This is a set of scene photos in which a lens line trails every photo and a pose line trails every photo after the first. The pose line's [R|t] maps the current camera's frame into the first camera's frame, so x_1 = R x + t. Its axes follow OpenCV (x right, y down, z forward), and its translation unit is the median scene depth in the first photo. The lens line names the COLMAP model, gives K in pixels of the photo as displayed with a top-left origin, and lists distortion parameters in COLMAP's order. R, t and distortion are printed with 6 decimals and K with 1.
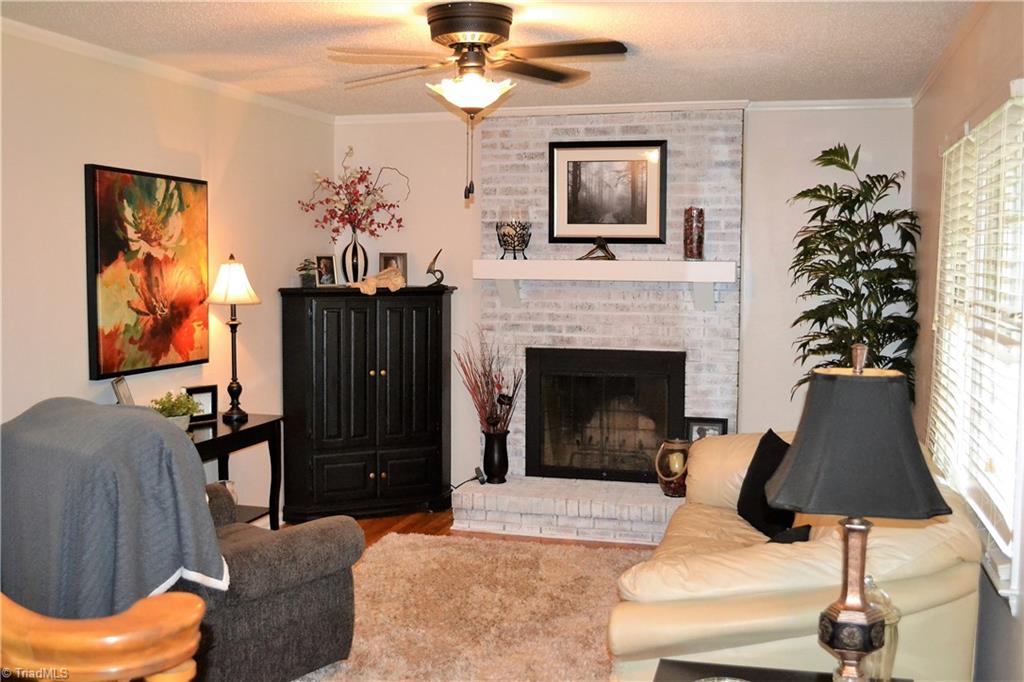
lens RADIAL K [[1072.5, 0, 512.0], [0, 1072.5, 341.0], [0, 0, 1]] dist [-0.006496, -0.001022]
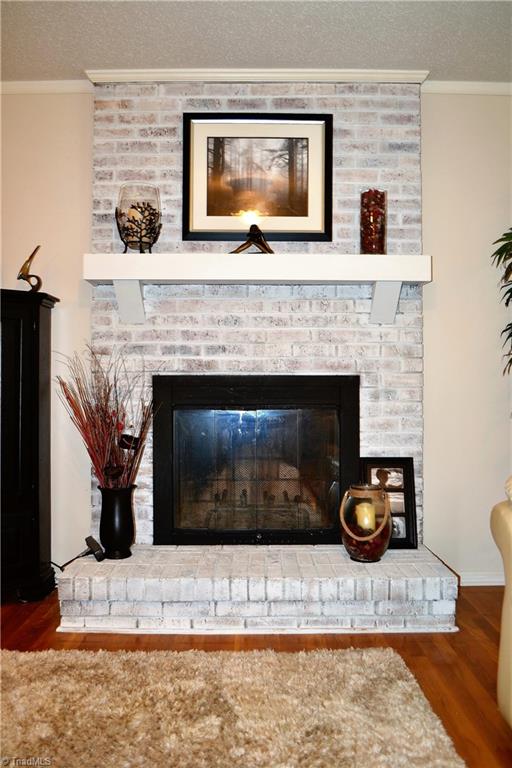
lens RADIAL K [[687.0, 0, 256.0], [0, 687.0, 384.0], [0, 0, 1]] dist [-0.075206, 0.002676]
pose [[0.963164, -0.002845, 0.268898, -0.049141], [0.024736, 0.996642, -0.078056, 0.054117], [-0.267773, 0.081833, 0.960001, 0.527899]]
